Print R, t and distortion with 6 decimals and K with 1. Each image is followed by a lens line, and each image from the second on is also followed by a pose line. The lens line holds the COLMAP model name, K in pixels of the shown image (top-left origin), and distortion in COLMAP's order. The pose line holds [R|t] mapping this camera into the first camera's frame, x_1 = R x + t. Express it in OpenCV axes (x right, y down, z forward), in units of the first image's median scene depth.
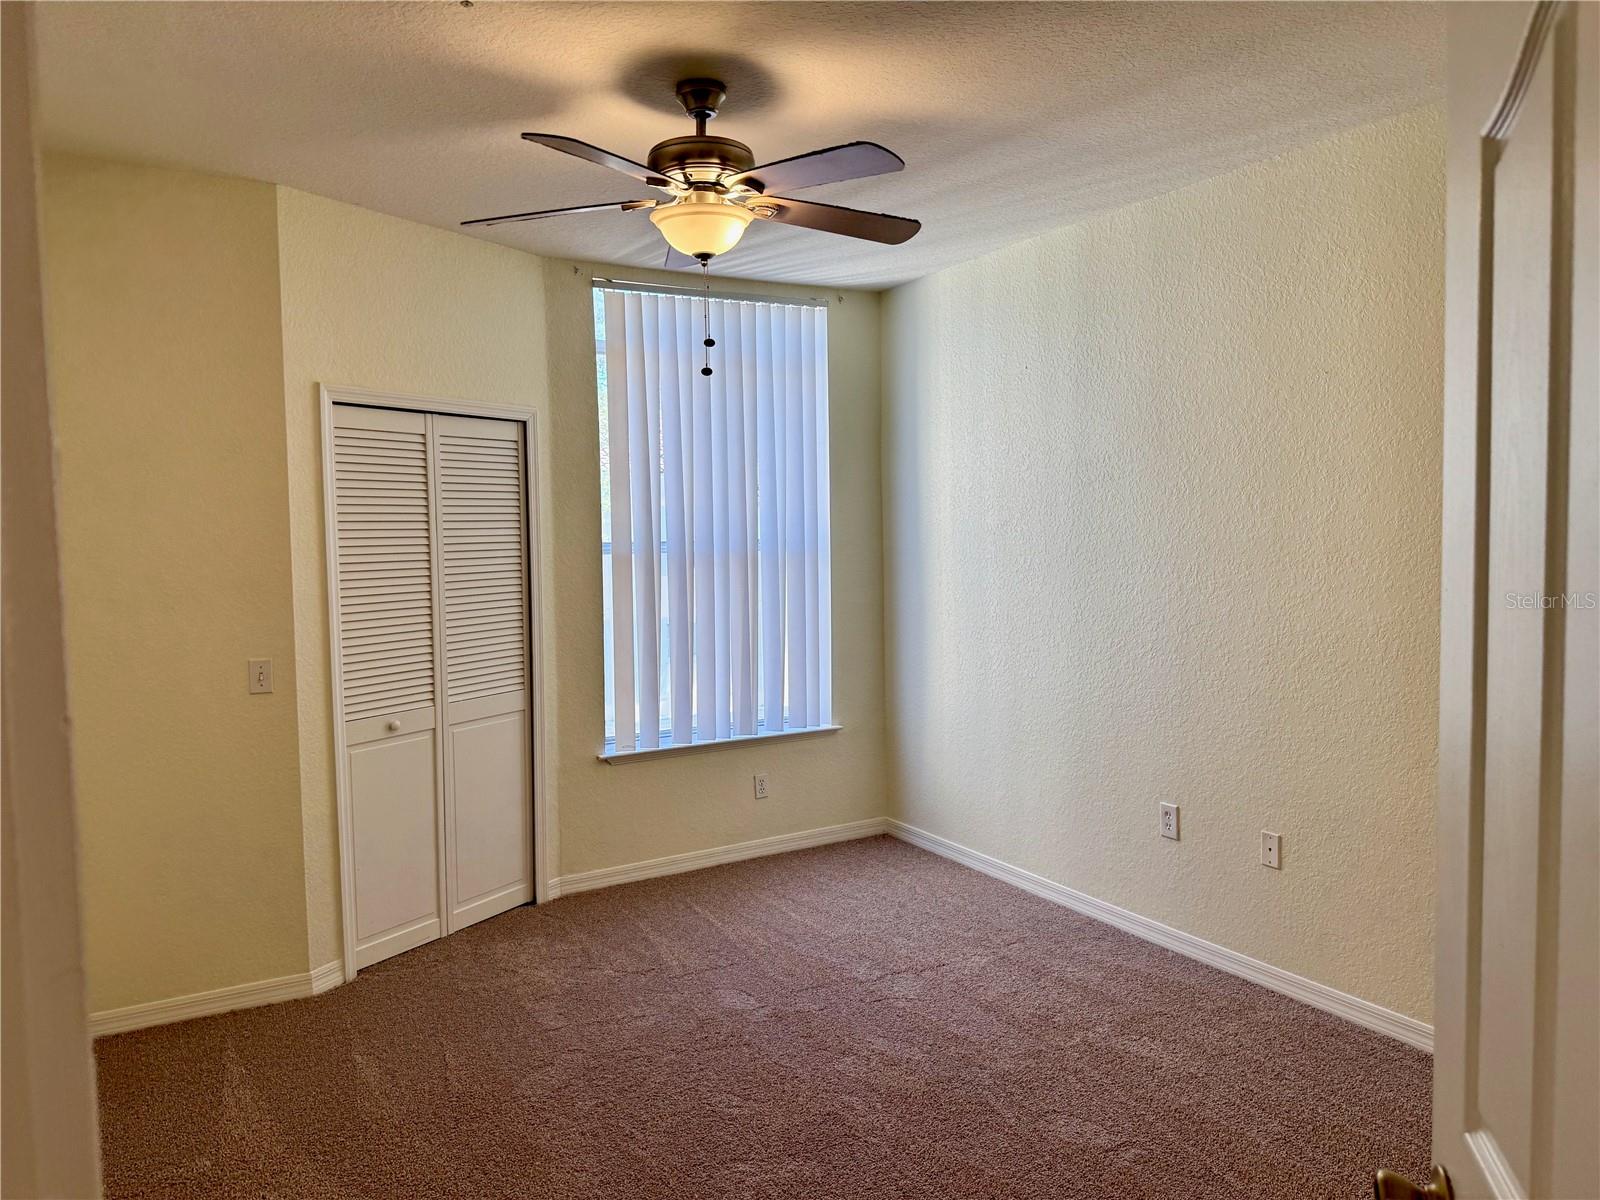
lens RADIAL K [[1115.4, 0, 800.0], [0, 1115.4, 600.0], [0, 0, 1]] dist [0.110151, -0.119203]
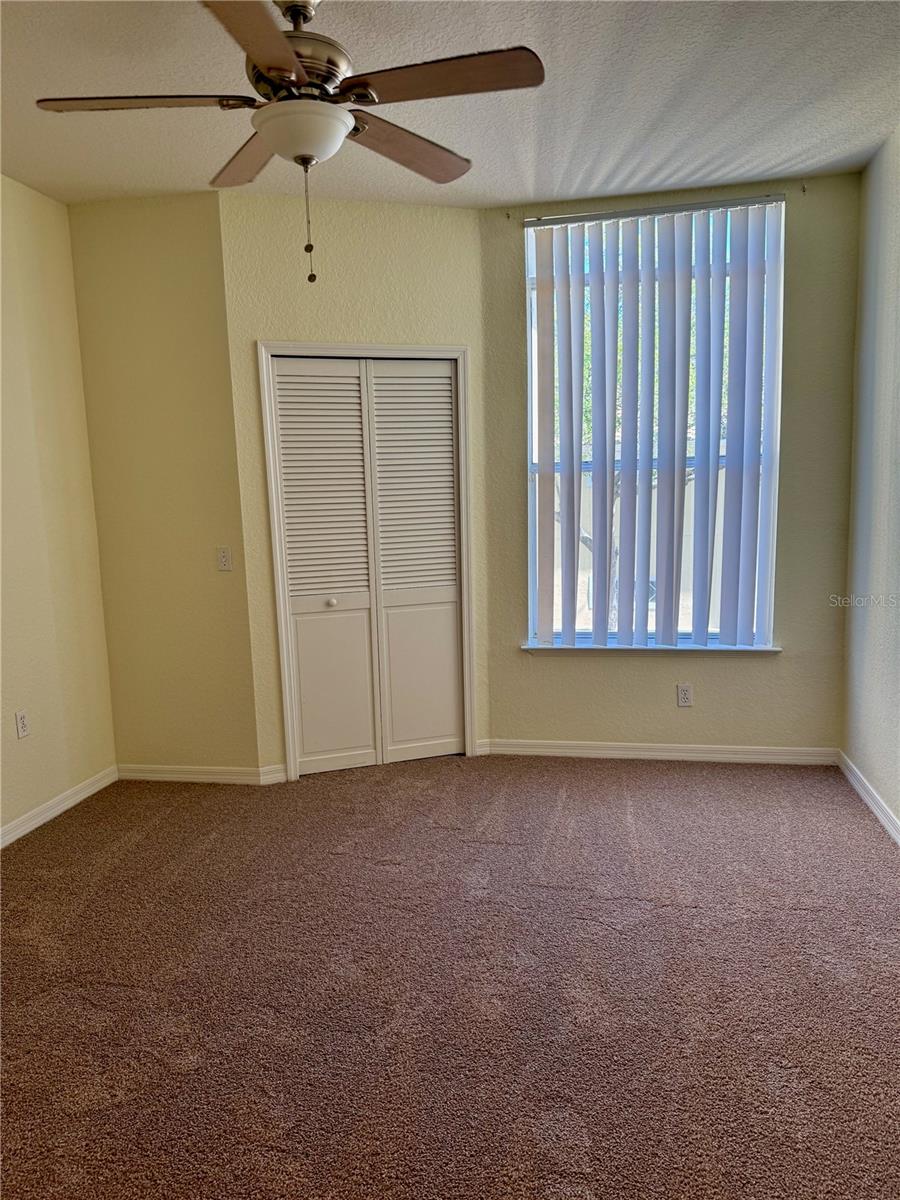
lens RADIAL K [[860.1, 0, 450.0], [0, 860.1, 600.0], [0, 0, 1]] dist [0.142596, -0.139821]
pose [[0.773344, 0.092262, -0.627237, 0.341936], [-0.028137, 0.993374, 0.111426, -0.008554], [0.633362, -0.068522, 0.770816, 0.268453]]
